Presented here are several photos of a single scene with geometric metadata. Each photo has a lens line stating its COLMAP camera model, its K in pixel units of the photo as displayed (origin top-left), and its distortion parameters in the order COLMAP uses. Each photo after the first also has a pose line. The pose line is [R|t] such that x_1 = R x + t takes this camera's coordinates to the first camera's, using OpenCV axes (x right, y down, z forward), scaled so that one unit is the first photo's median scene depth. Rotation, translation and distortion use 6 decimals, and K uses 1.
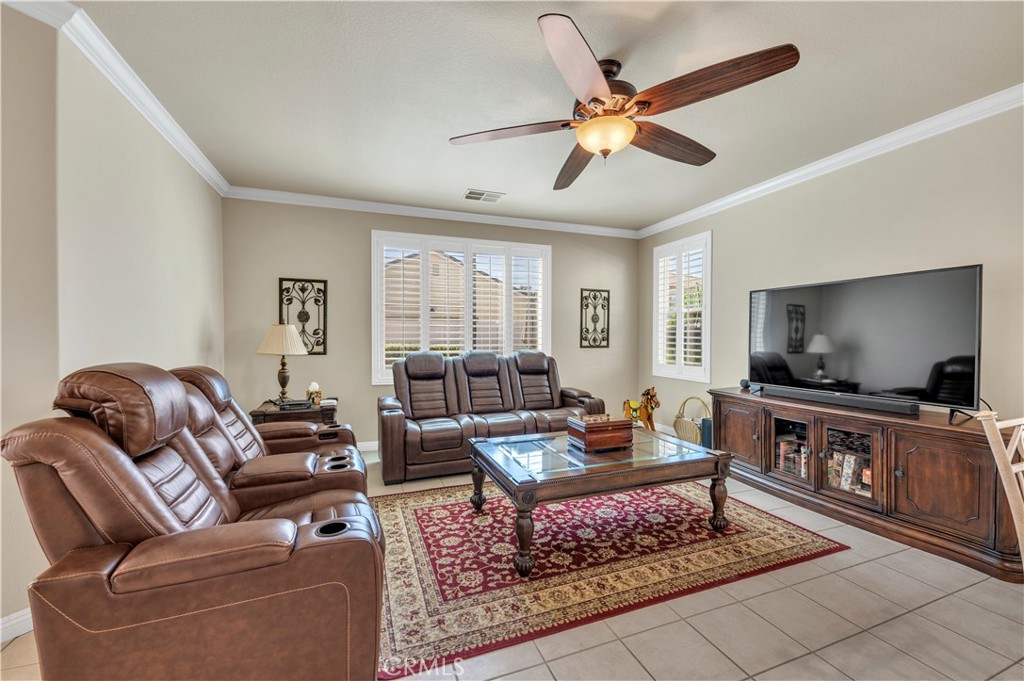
lens RADIAL K [[409.0, 0, 514.1], [0, 409.0, 342.0], [0, 0, 1]] dist [0.001071, -0.000226]
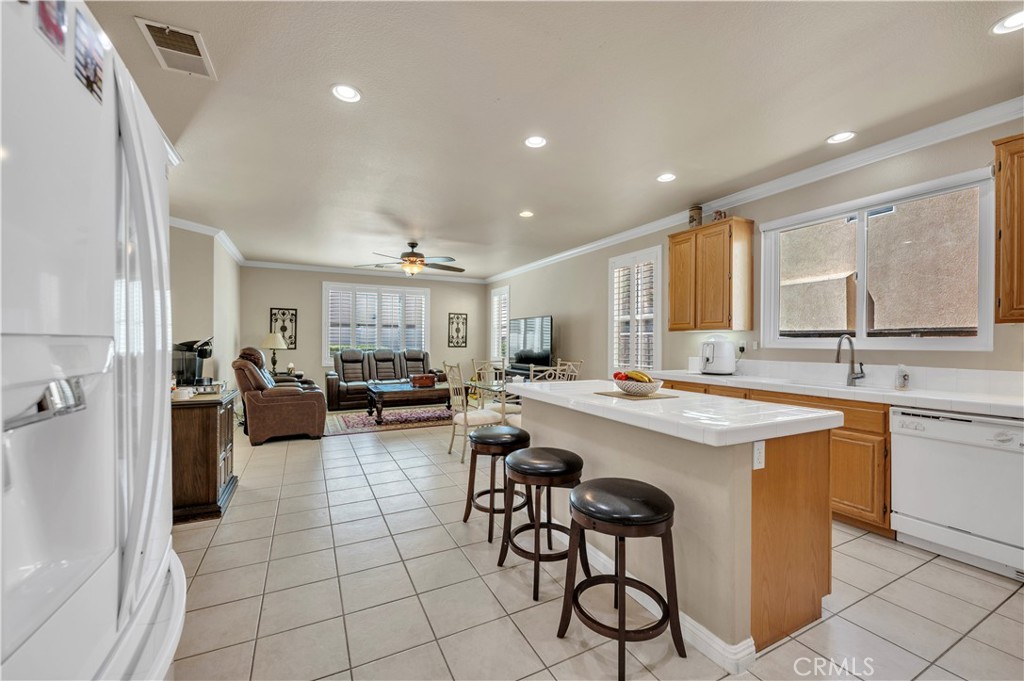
lens RADIAL K [[409.0, 0, 514.1], [0, 409.0, 342.0], [0, 0, 1]] dist [0.001071, -0.000226]
pose [[0.993981, 0.005019, 0.109437, 0.314013], [-0.003296, 0.999868, -0.015921, 0.023758], [-0.109503, 0.015464, 0.993866, -0.938737]]
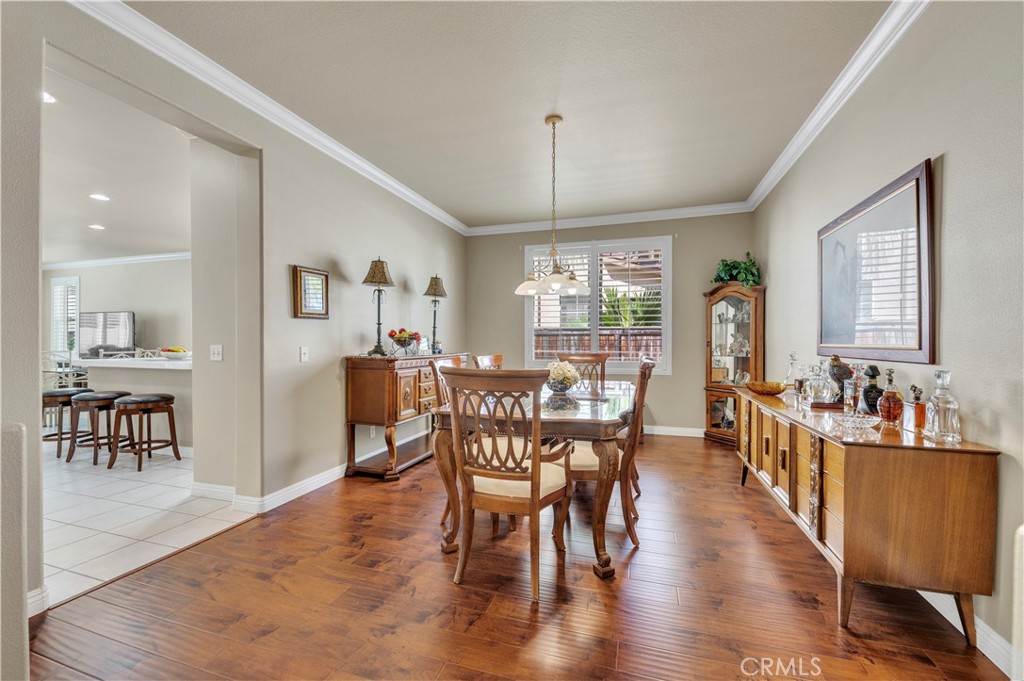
lens RADIAL K [[409.0, 0, 514.1], [0, 409.0, 342.0], [0, 0, 1]] dist [0.001071, -0.000226]
pose [[0.615713, -0.001284, 0.787969, 0.250657], [0.011586, 0.999905, -0.007424, 0.058797], [-0.787885, 0.013701, 0.615670, -1.741438]]
